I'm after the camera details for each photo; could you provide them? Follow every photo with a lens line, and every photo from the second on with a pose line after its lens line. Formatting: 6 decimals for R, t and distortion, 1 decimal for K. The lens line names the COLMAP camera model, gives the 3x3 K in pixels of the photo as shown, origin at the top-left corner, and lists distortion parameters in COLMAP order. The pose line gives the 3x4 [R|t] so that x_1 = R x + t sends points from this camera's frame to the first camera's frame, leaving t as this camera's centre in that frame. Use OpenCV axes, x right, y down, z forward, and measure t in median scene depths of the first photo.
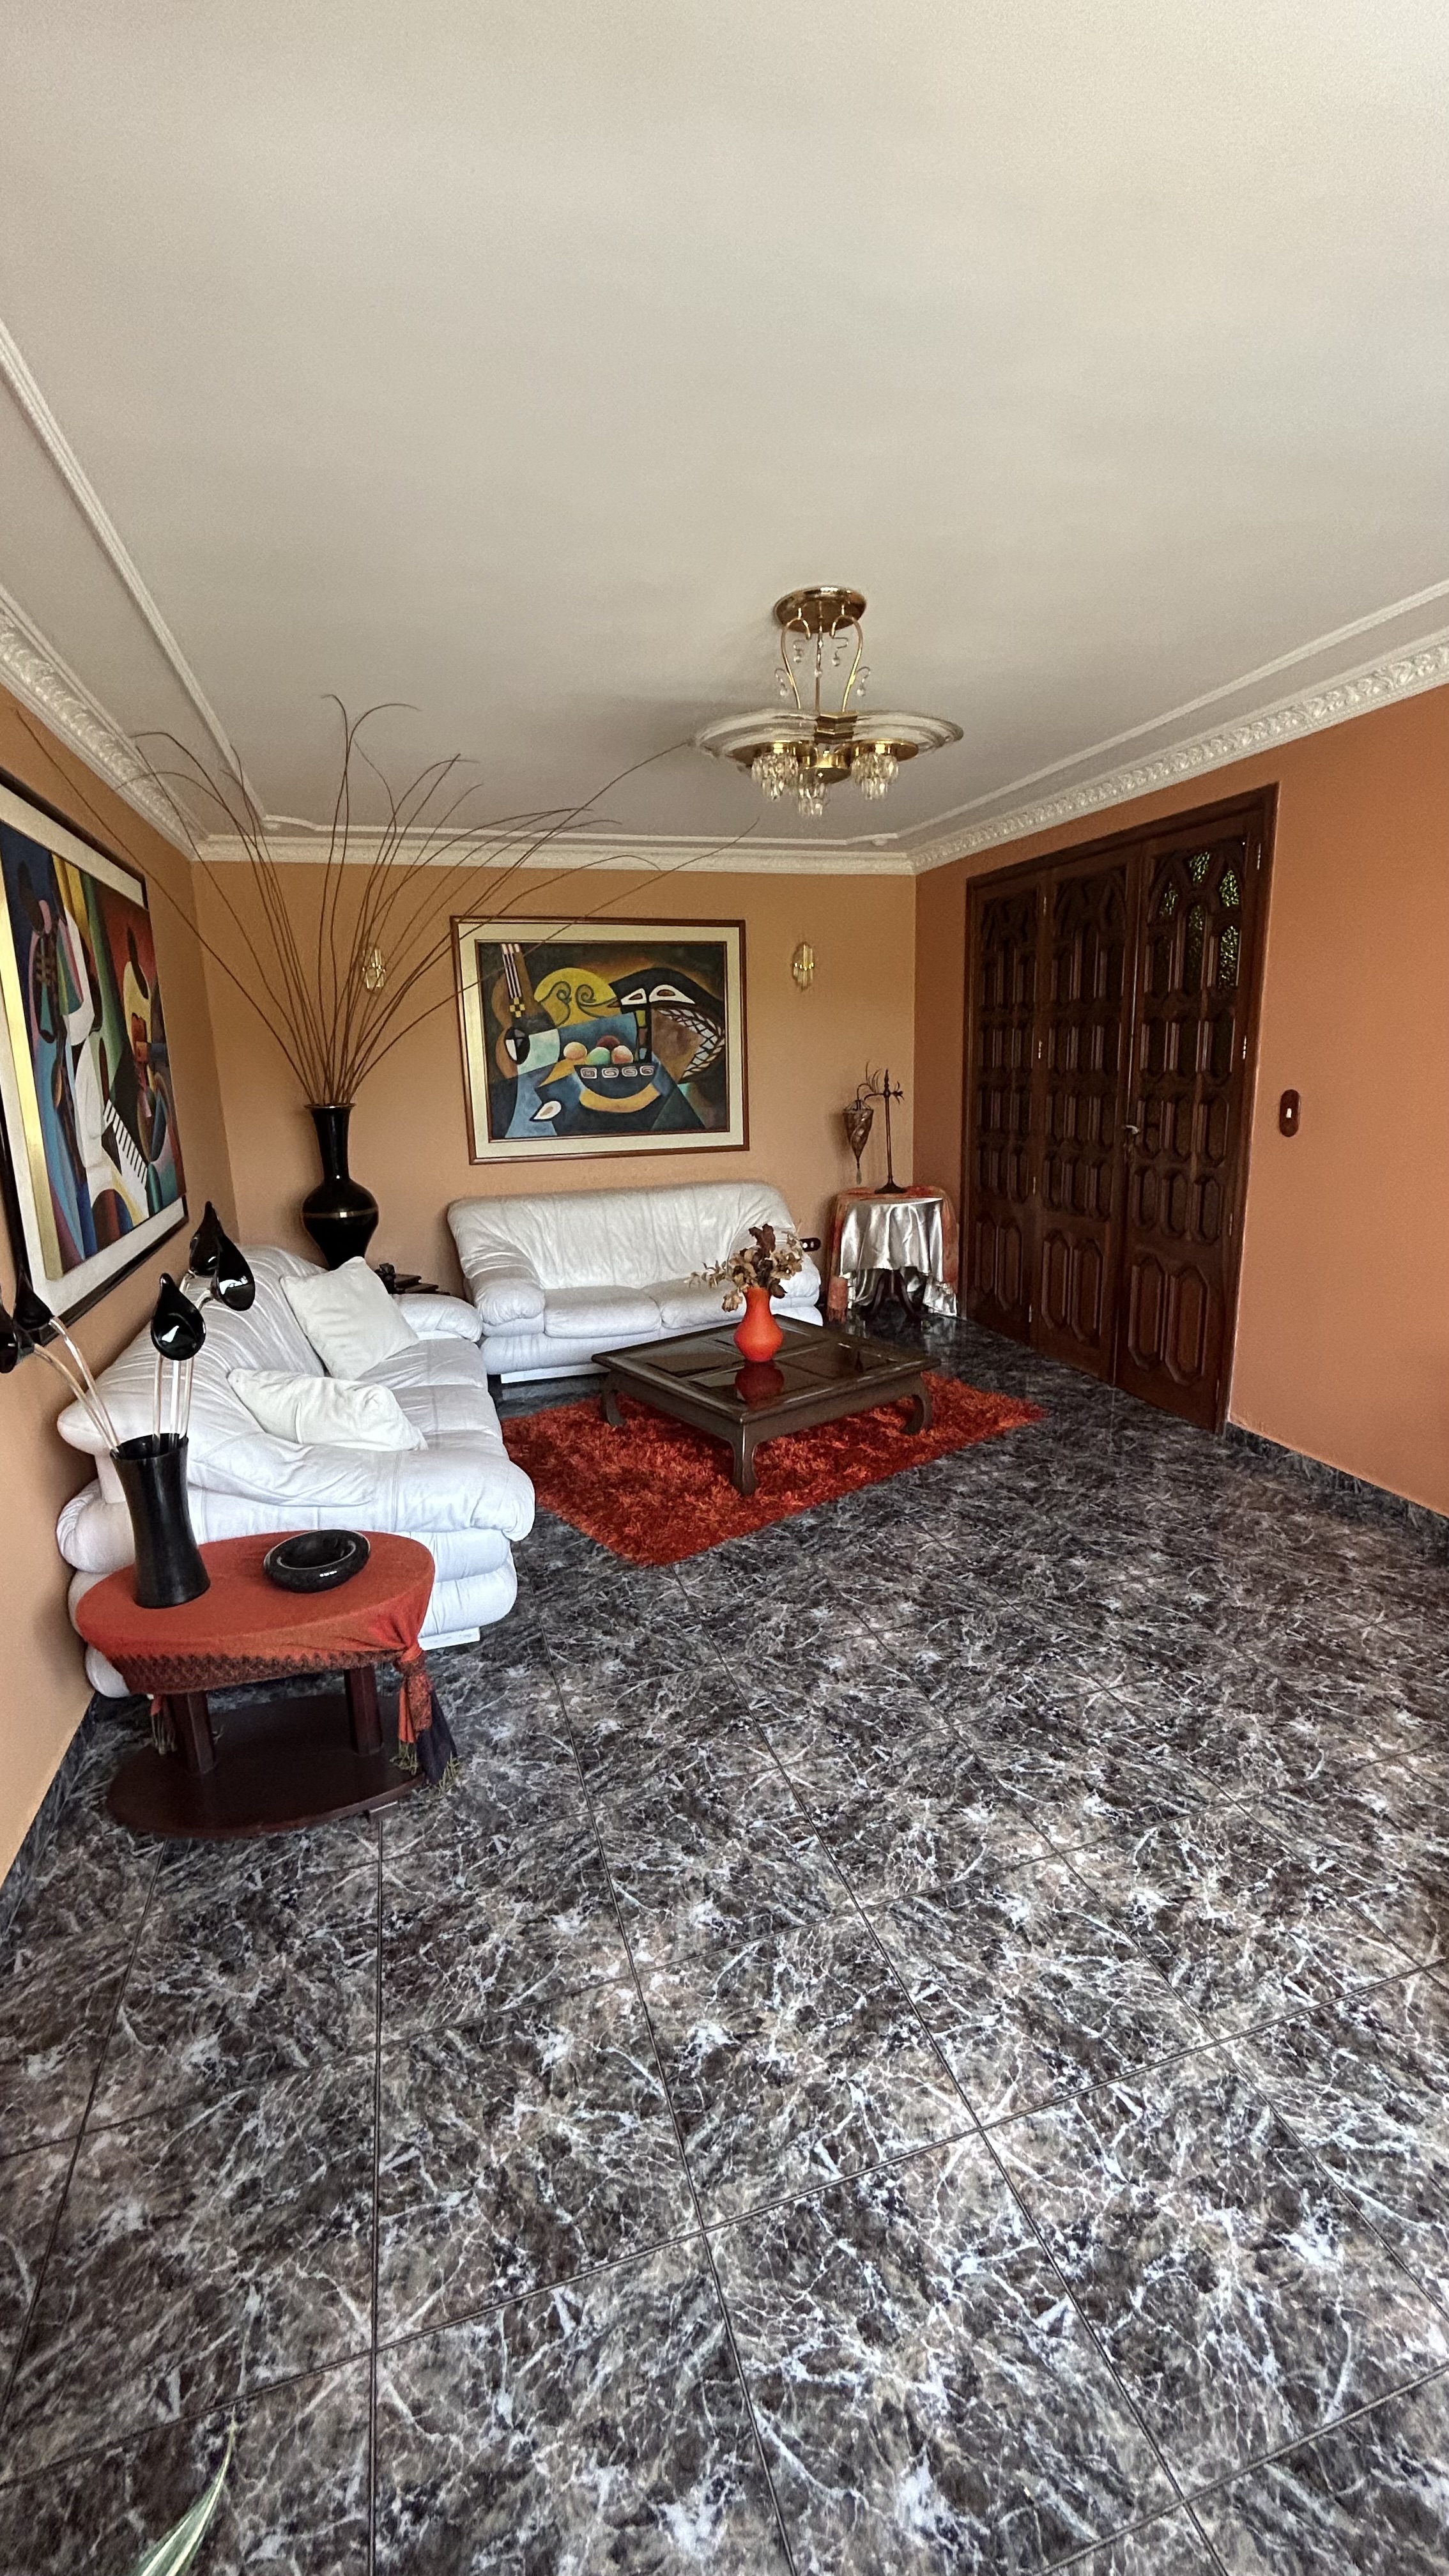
lens RADIAL K [[1053.6, 0, 730.6], [0, 1053.6, 1293.0], [0, 0, 1]] dist [0.002455, 0.000042]
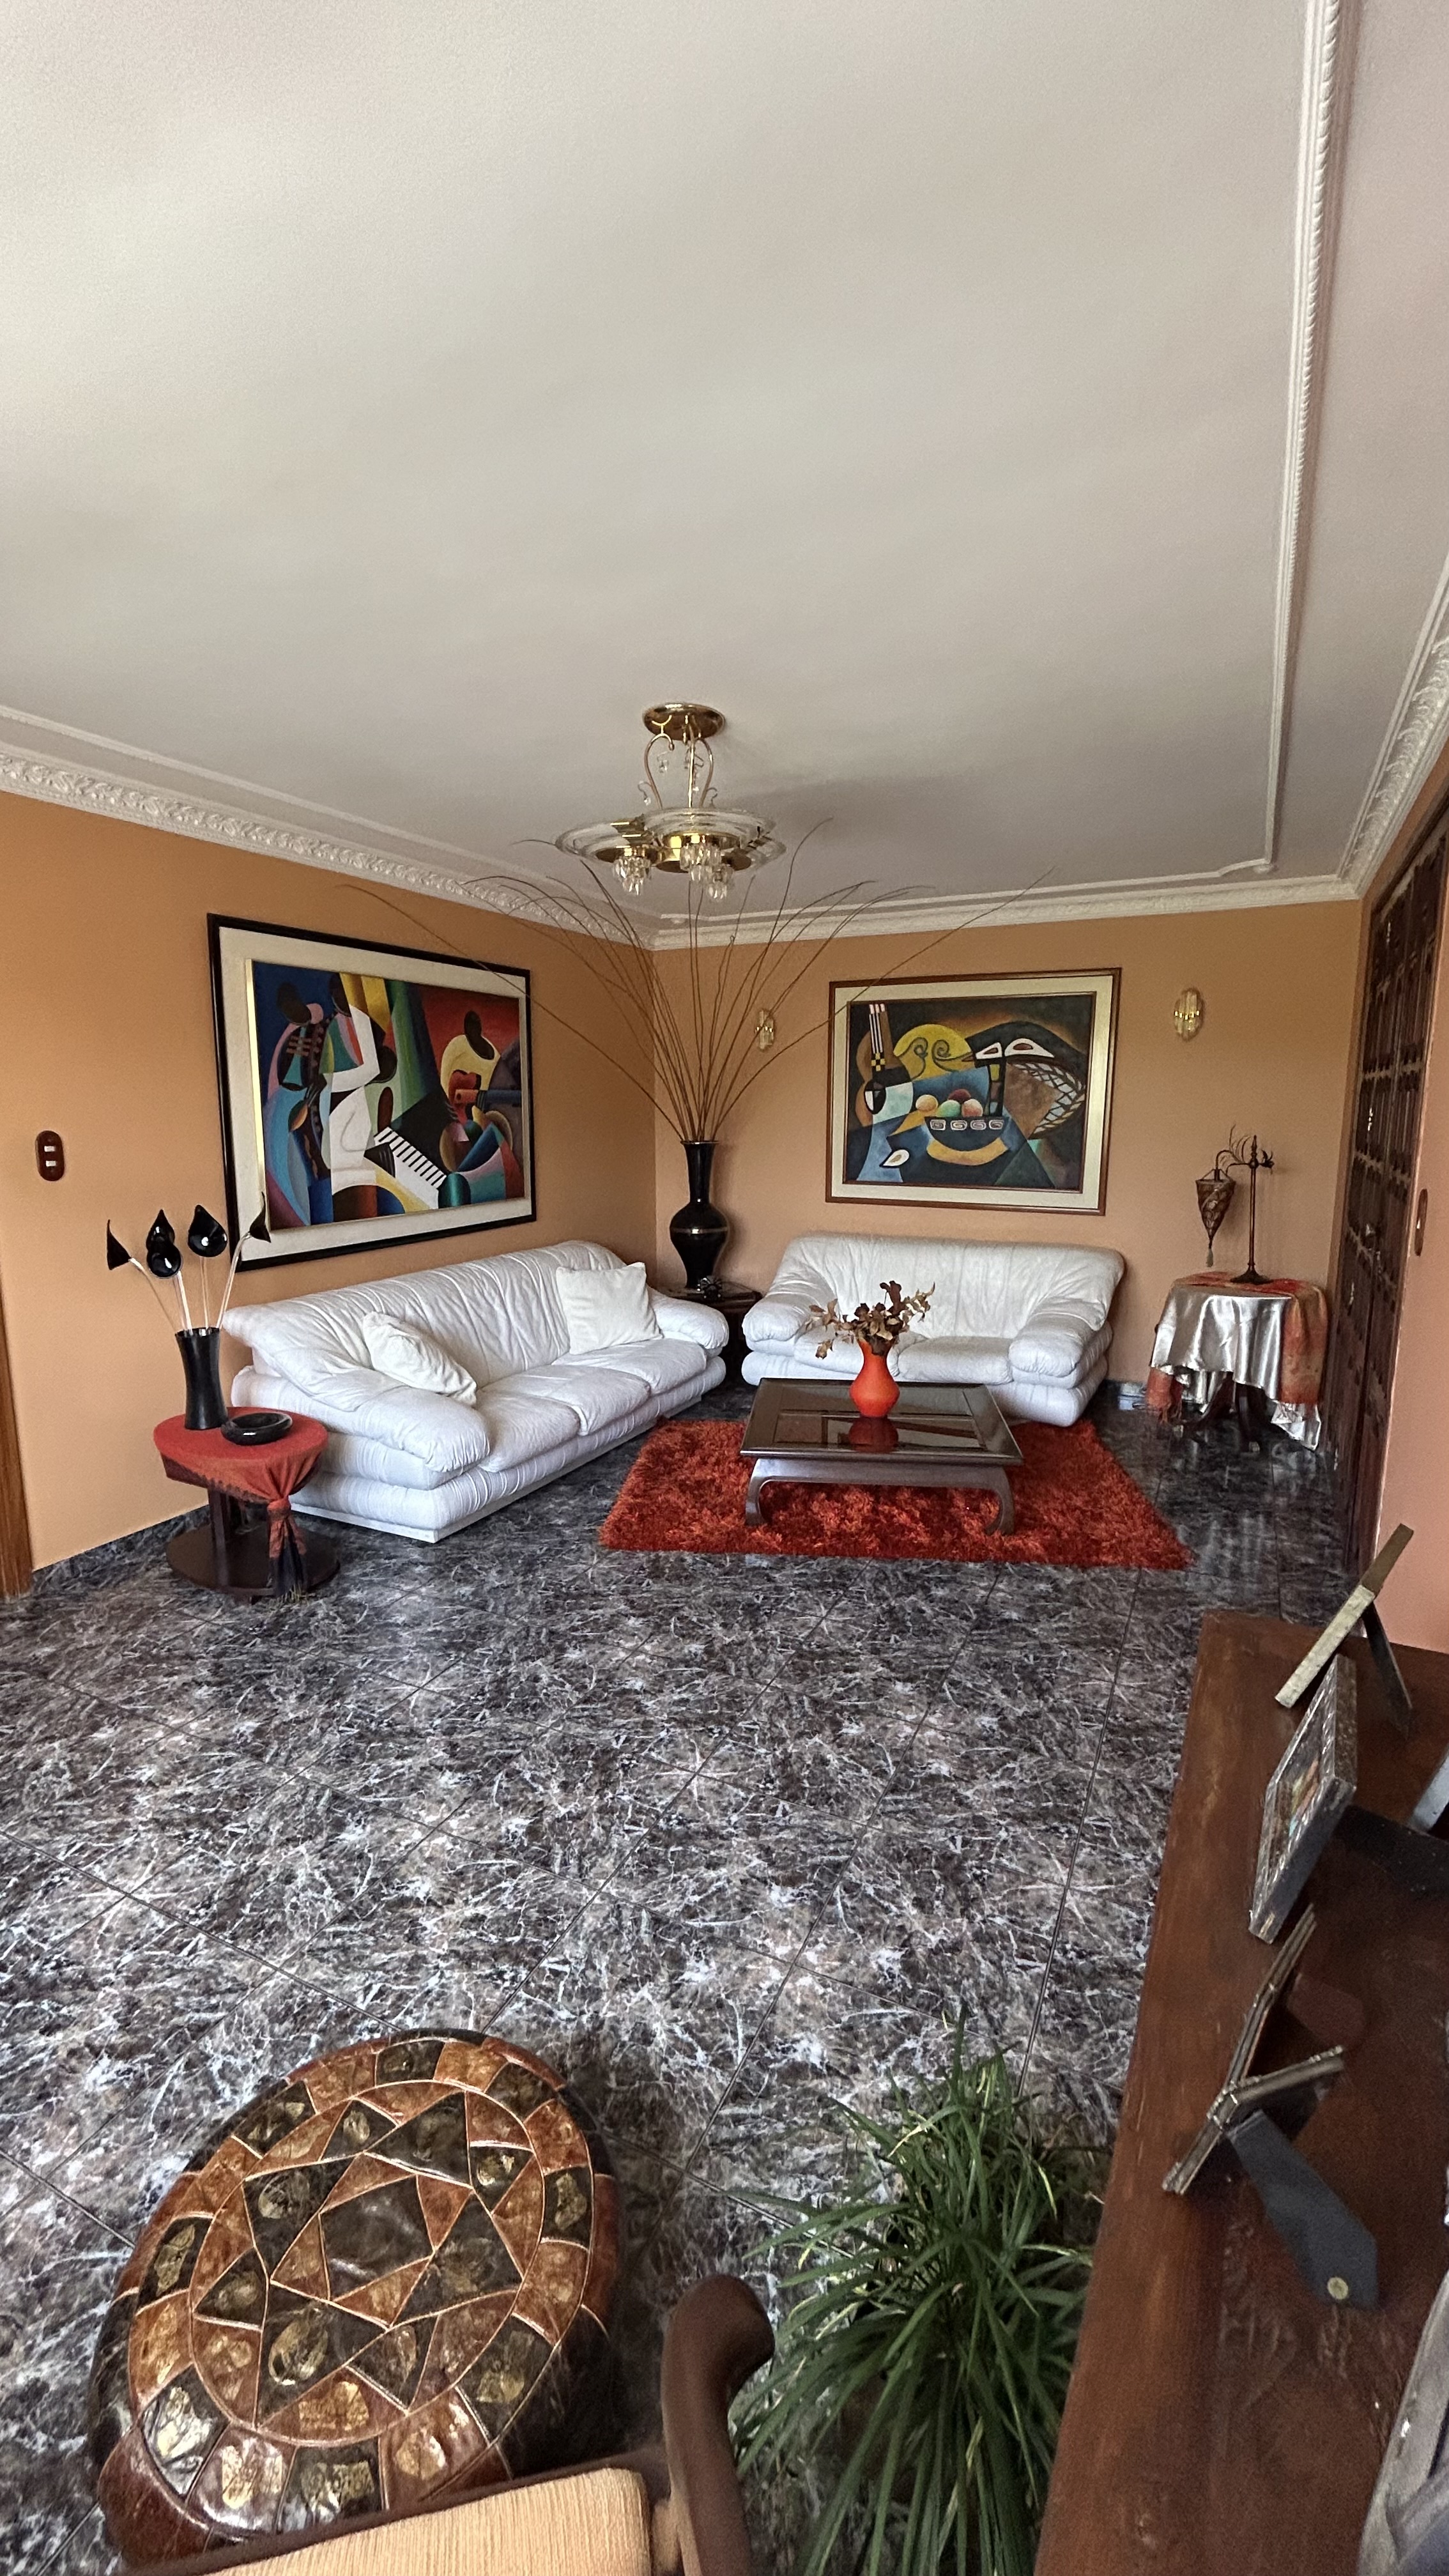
lens RADIAL K [[1034.9, 0, 725.2], [0, 1034.9, 1322.2], [0, 0, 1]] dist [-0.045235, 0.023851]
pose [[0.724047, 0.166163, -0.669437, 0.433763], [-0.173363, 0.983233, 0.056546, -0.041359], [0.667609, 0.075114, 0.740714, 0.134076]]
